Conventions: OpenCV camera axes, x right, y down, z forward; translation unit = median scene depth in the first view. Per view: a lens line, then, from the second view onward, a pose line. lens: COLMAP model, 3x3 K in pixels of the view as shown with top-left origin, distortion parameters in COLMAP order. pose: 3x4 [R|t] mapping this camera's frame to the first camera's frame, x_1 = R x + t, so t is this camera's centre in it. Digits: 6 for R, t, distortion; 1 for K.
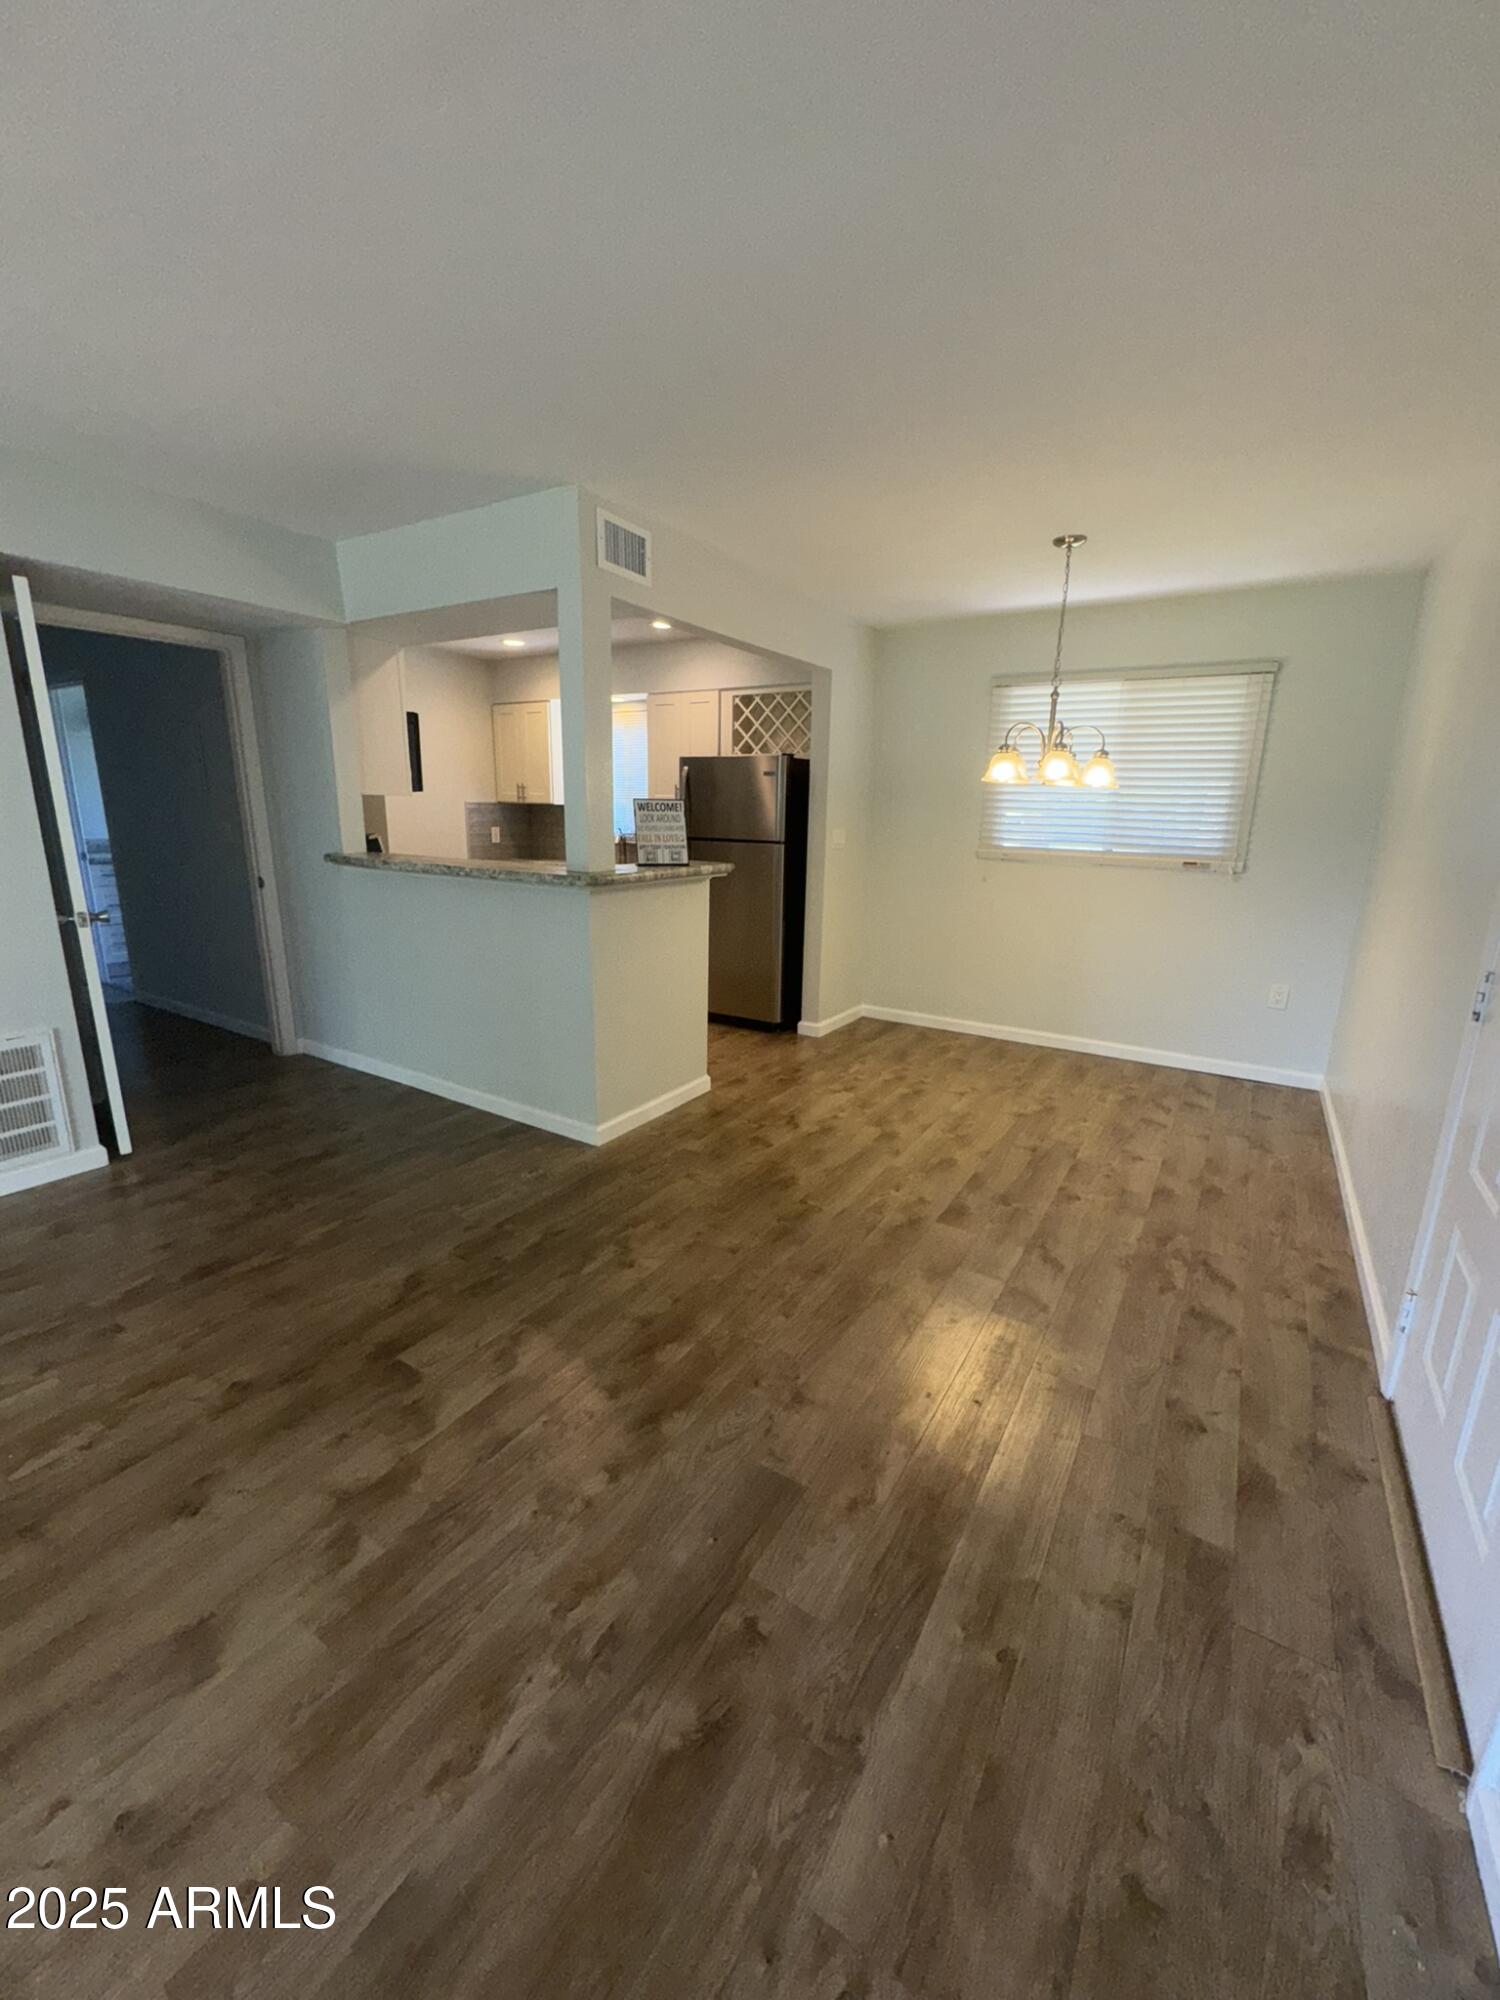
lens RADIAL K [[800.7, 0, 753.8], [0, 800.7, 996.8], [0, 0, 1]] dist [-0.002903, -0.001003]
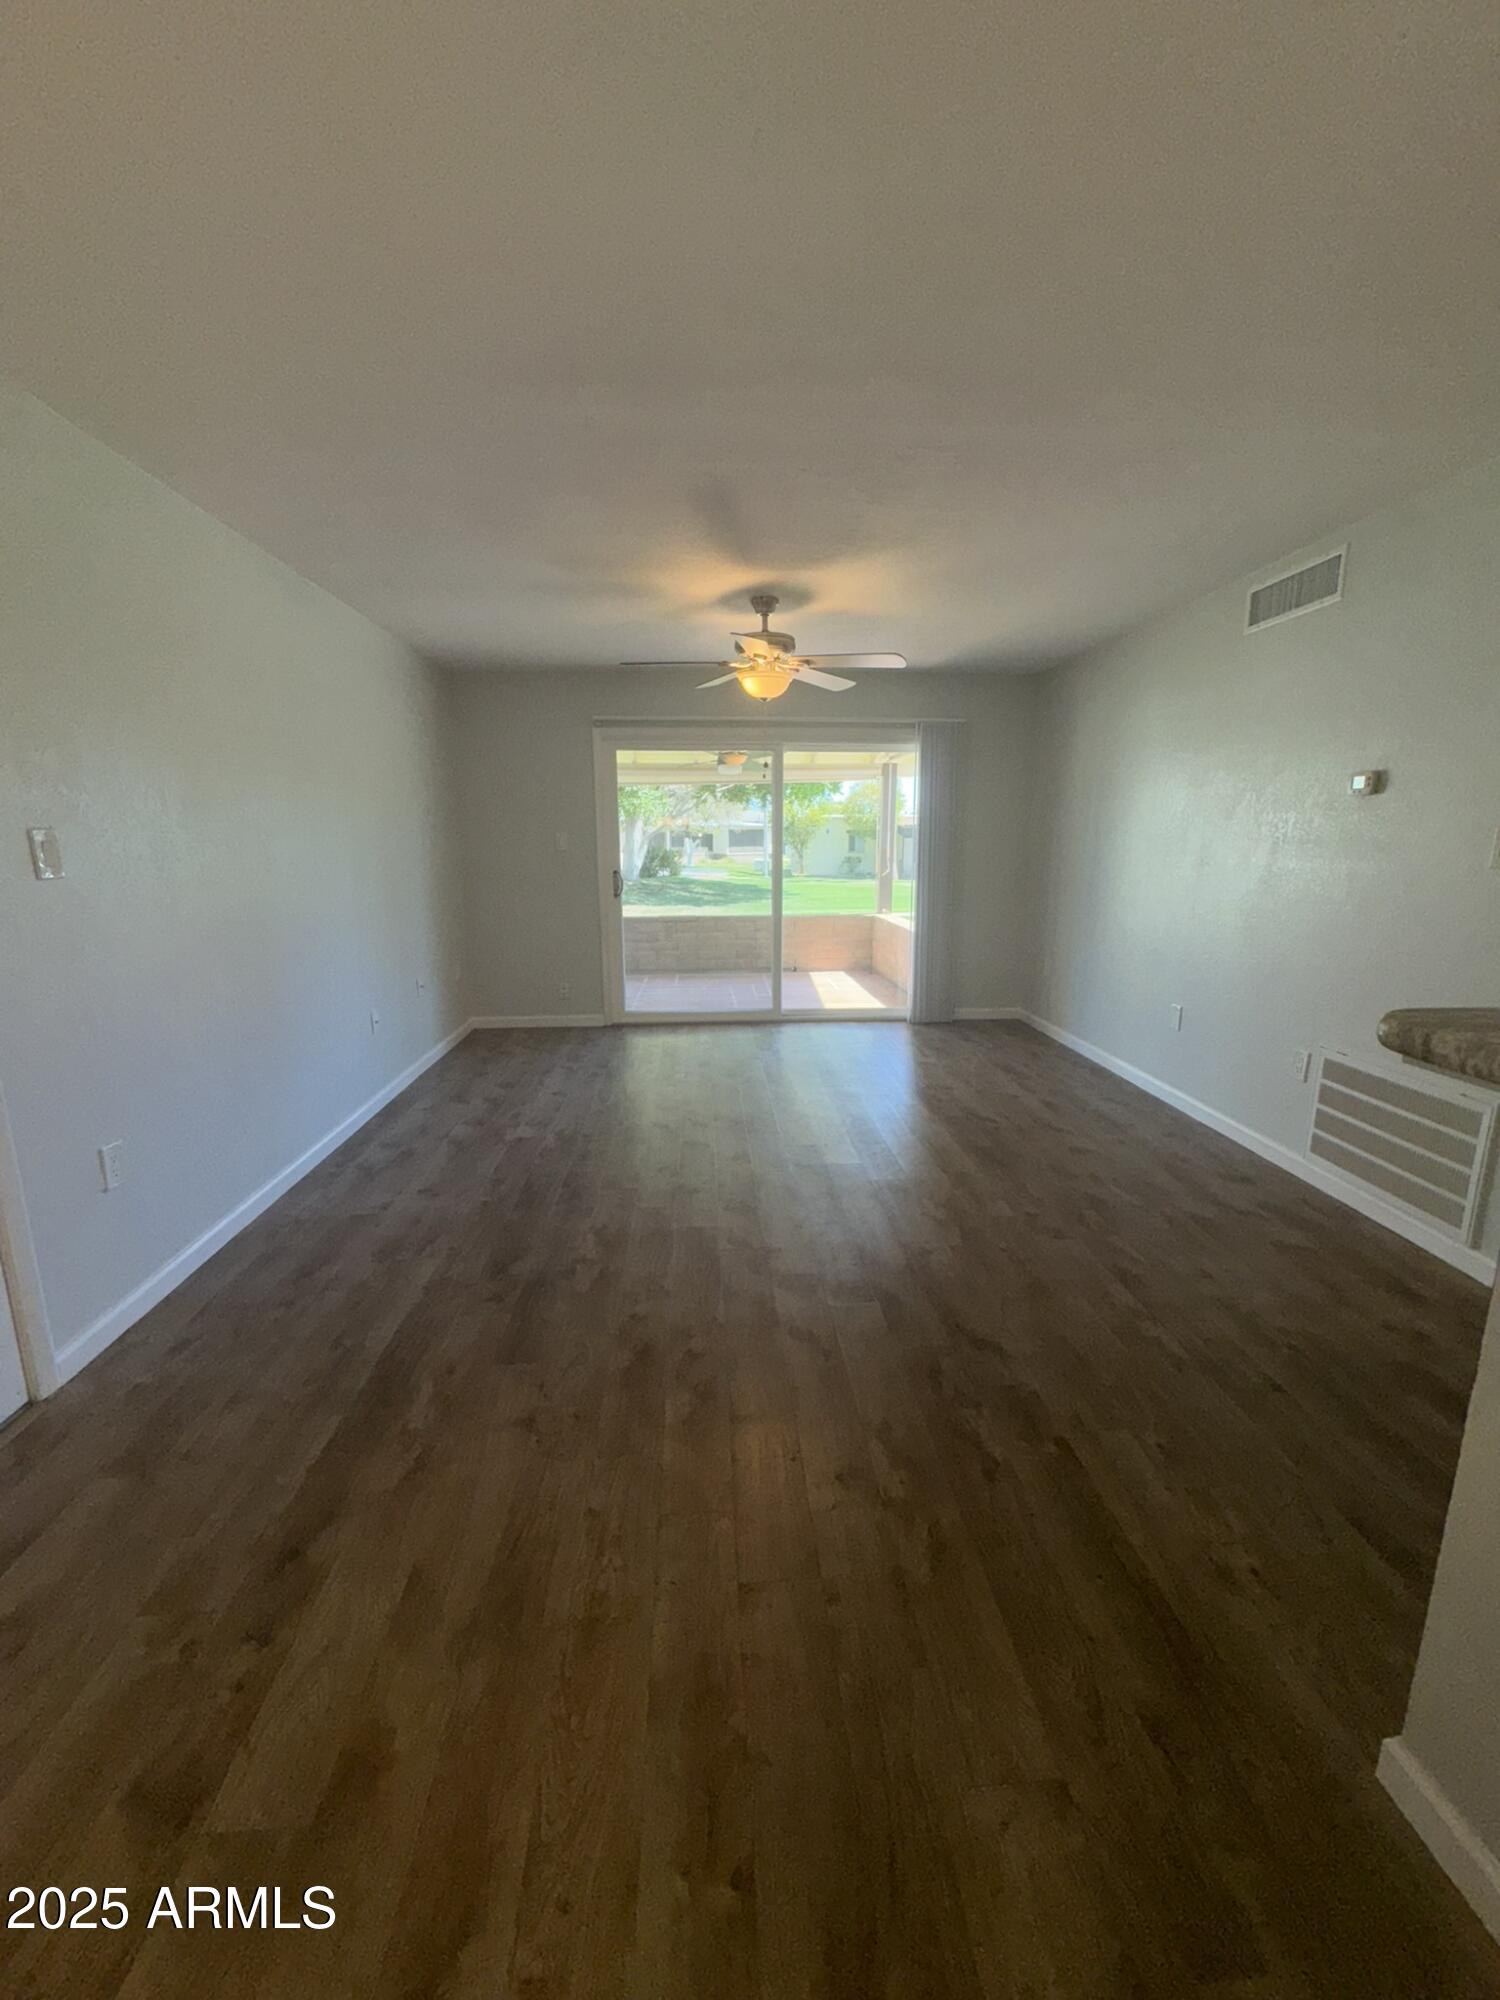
lens RADIAL K [[800.7, 0, 755.0], [0, 800.7, 1002.3], [0, 0, 1]] dist [-0.002903, -0.001003]
pose [[-0.813296, 0.100426, -0.573117, 0.326902], [-0.147850, 0.916992, 0.370494, -0.360231], [0.562752, 0.386057, -0.730938, 1.612326]]
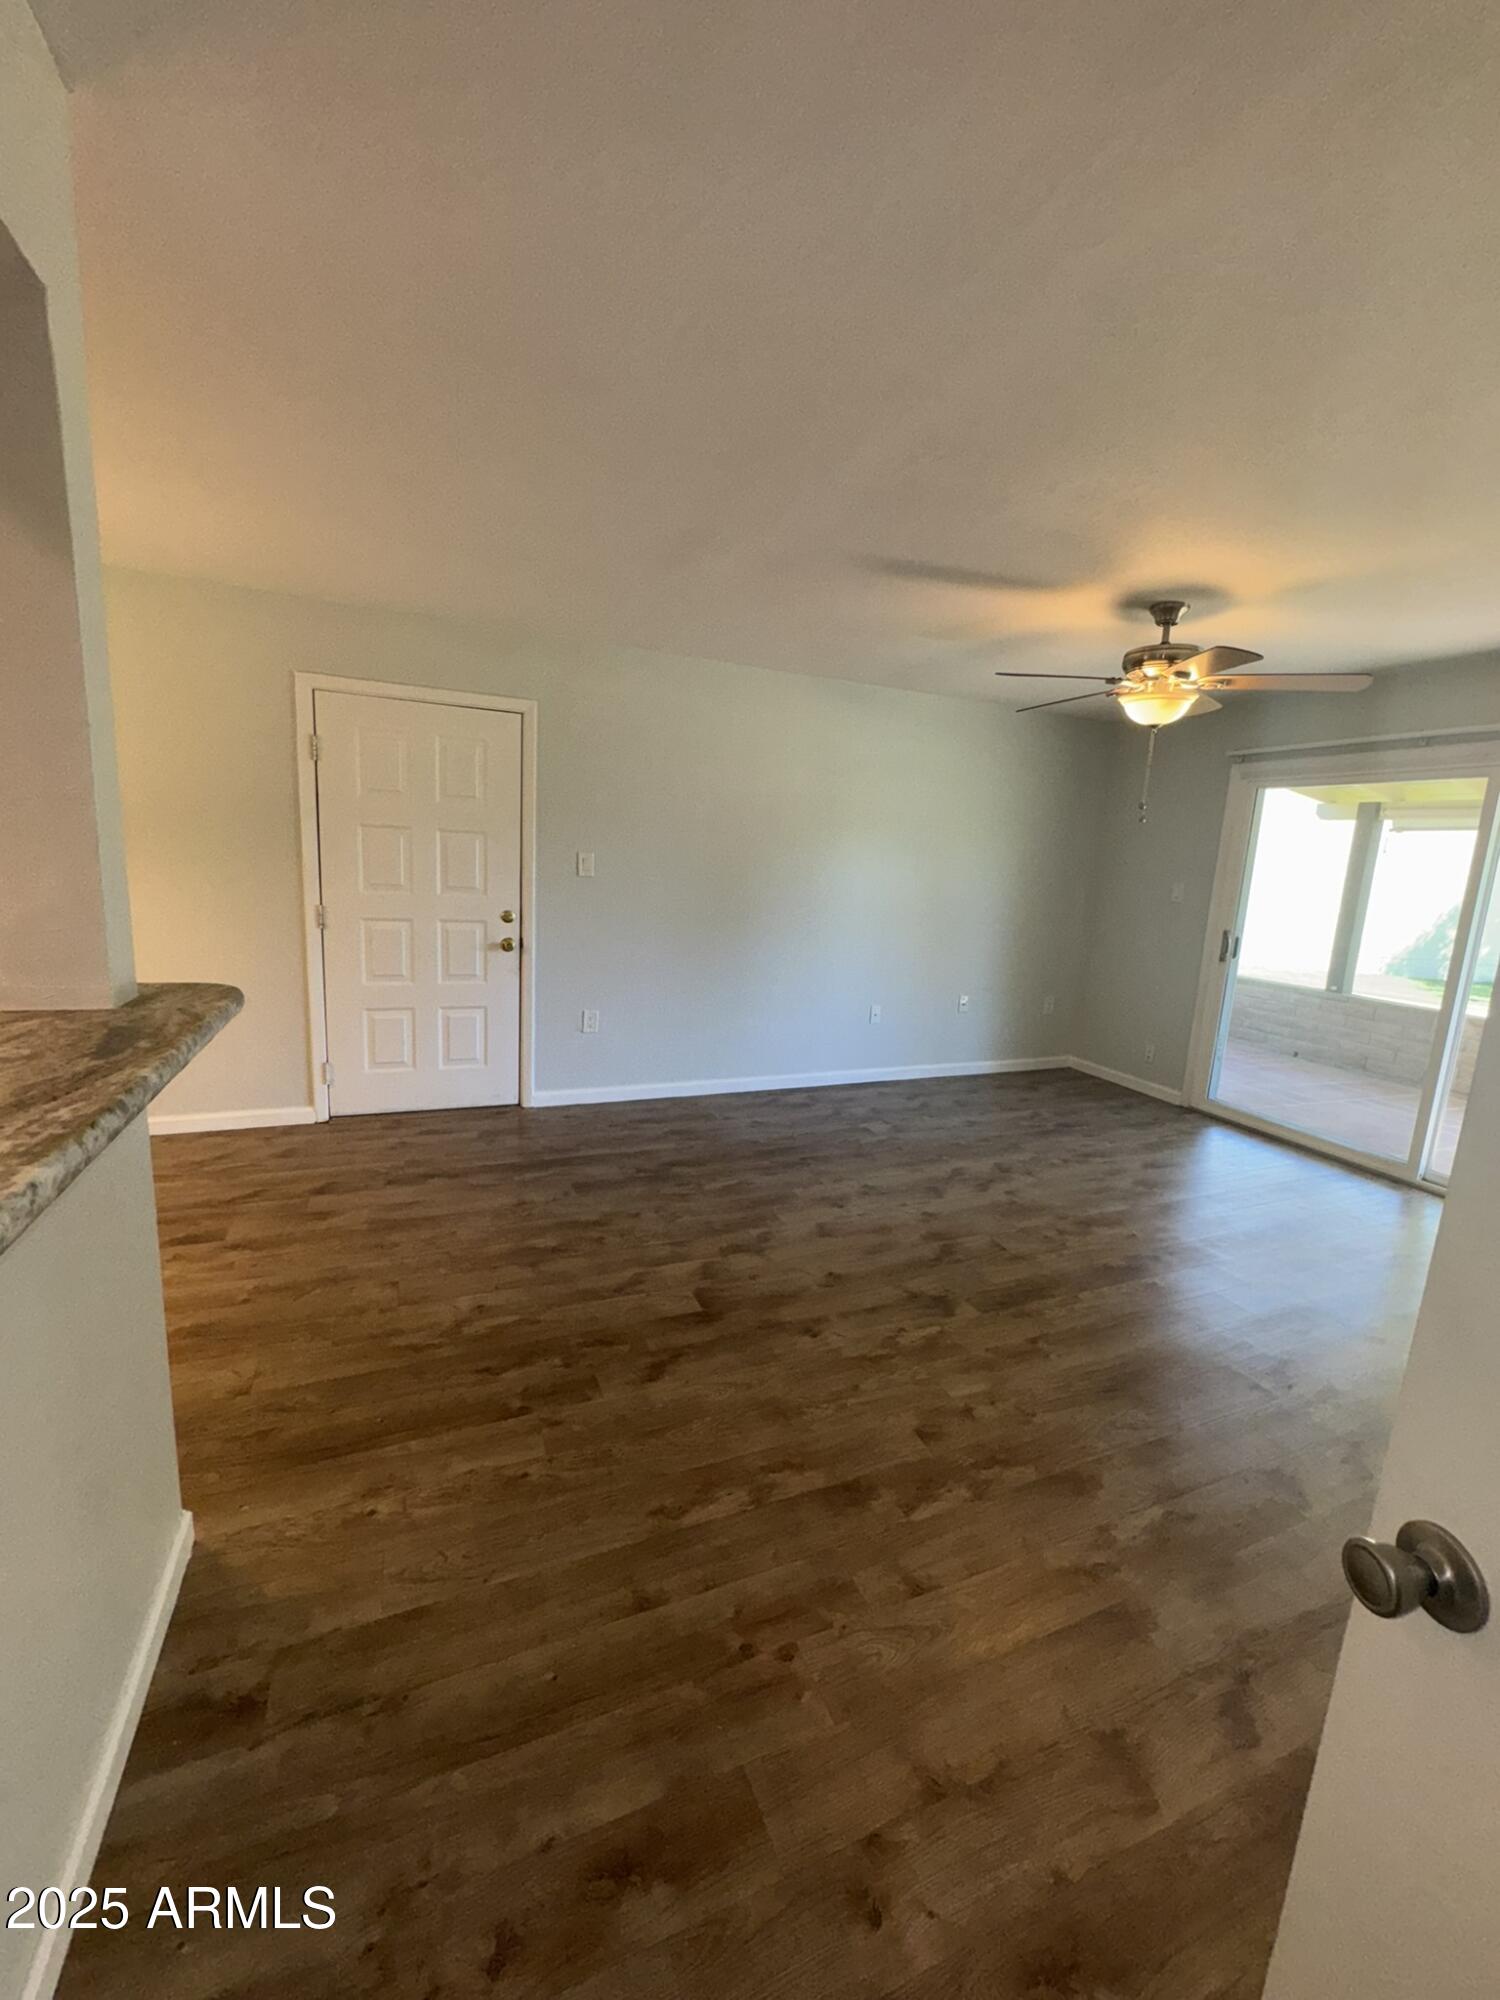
lens RADIAL K [[800.7, 0, 744.0], [0, 800.7, 996.8], [0, 0, 1]] dist [-0.002903, -0.001003]
pose [[-0.809878, -0.164624, 0.563024, -1.137488], [0.068400, 0.926763, 0.369367, -0.458424], [-0.582597, 0.337653, -0.739305, 1.747679]]
